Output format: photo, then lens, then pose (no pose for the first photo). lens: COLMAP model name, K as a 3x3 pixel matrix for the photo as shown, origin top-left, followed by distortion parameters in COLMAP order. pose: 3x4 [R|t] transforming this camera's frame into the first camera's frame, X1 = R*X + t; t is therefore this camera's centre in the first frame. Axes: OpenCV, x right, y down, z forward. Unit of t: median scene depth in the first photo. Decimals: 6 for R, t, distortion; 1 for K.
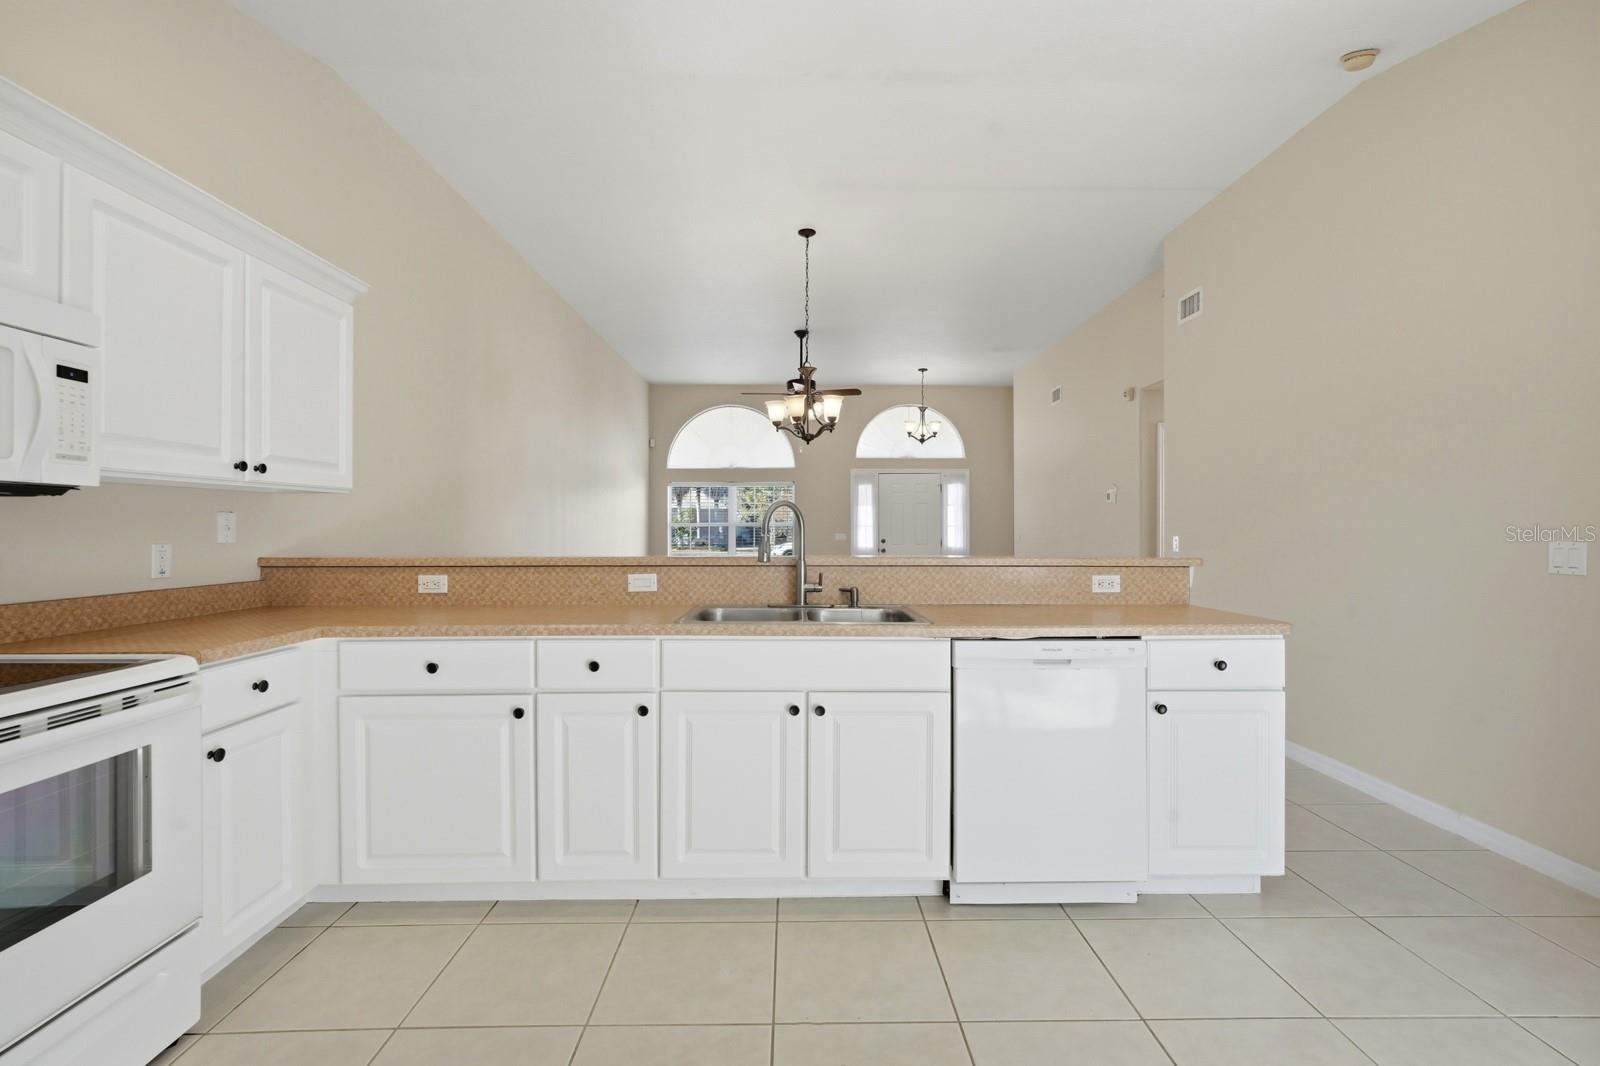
lens RADIAL K [[717.3, 0, 791.3], [0, 717.3, 527.7], [0, 0, 1]] dist [0.017536, -0.000213]
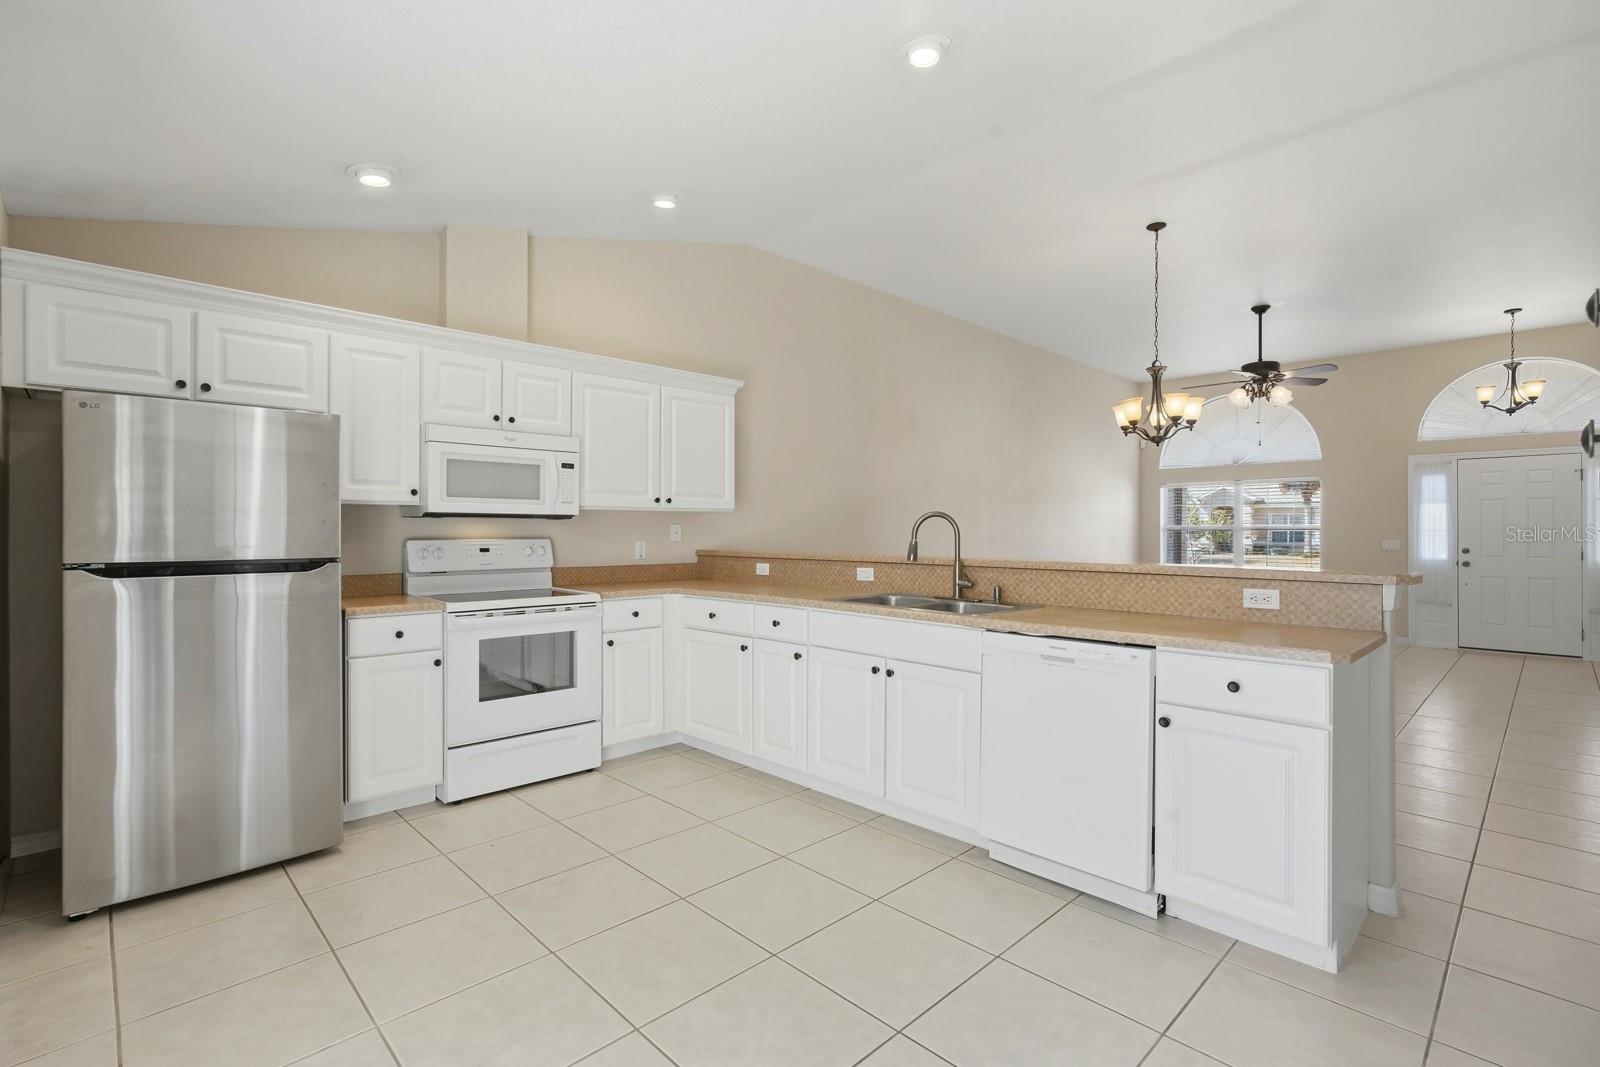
lens RADIAL K [[717.3, 0, 791.3], [0, 717.3, 528.2], [0, 0, 1]] dist [0.017536, -0.000213]
pose [[0.689106, -0.002137, -0.724658, 0.682284], [-0.001805, 0.999987, -0.004666, -0.003253], [0.724659, 0.004523, 0.689093, -0.027820]]
